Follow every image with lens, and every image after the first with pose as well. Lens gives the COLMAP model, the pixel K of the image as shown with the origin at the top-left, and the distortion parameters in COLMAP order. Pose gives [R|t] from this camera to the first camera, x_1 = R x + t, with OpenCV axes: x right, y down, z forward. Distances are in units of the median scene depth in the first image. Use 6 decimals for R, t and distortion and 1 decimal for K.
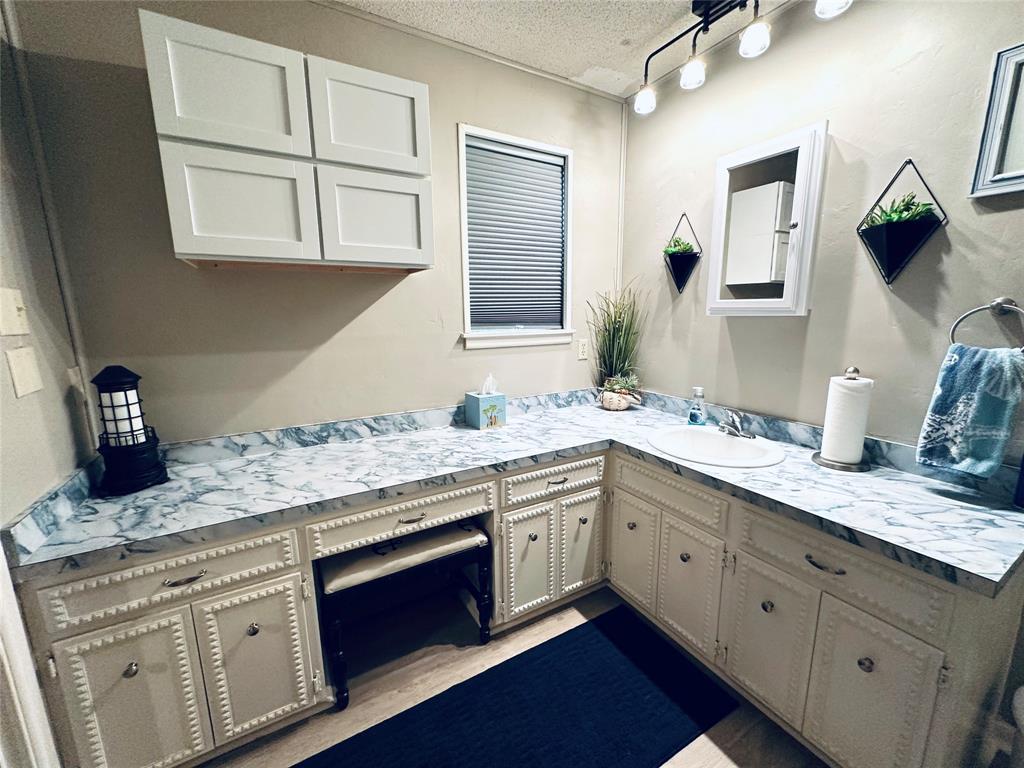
lens RADIAL K [[408.9, 0, 512.0], [0, 408.9, 384.0], [0, 0, 1]] dist [-0.002414, 0.000202]
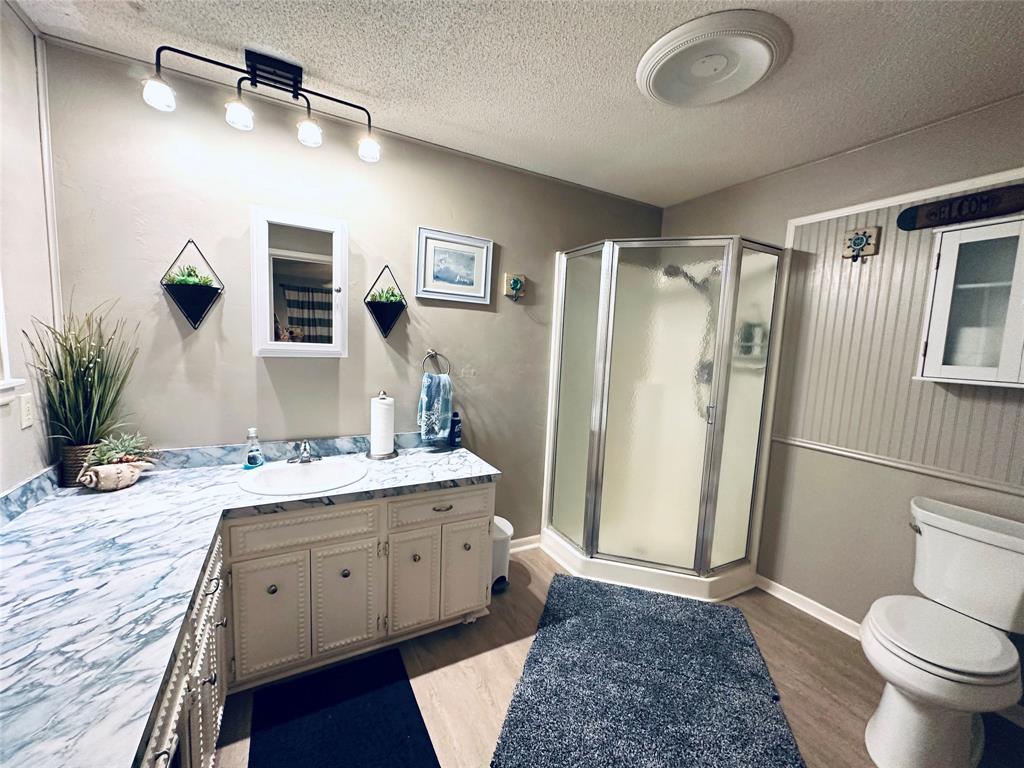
lens RADIAL K [[408.9, 0, 512.0], [0, 408.9, 384.0], [0, 0, 1]] dist [-0.002414, 0.000202]
pose [[0.021493, -0.090160, 0.995695, -0.628927], [0.134132, 0.987182, 0.086494, -0.125285], [-0.990730, 0.131696, 0.033311, 0.432060]]
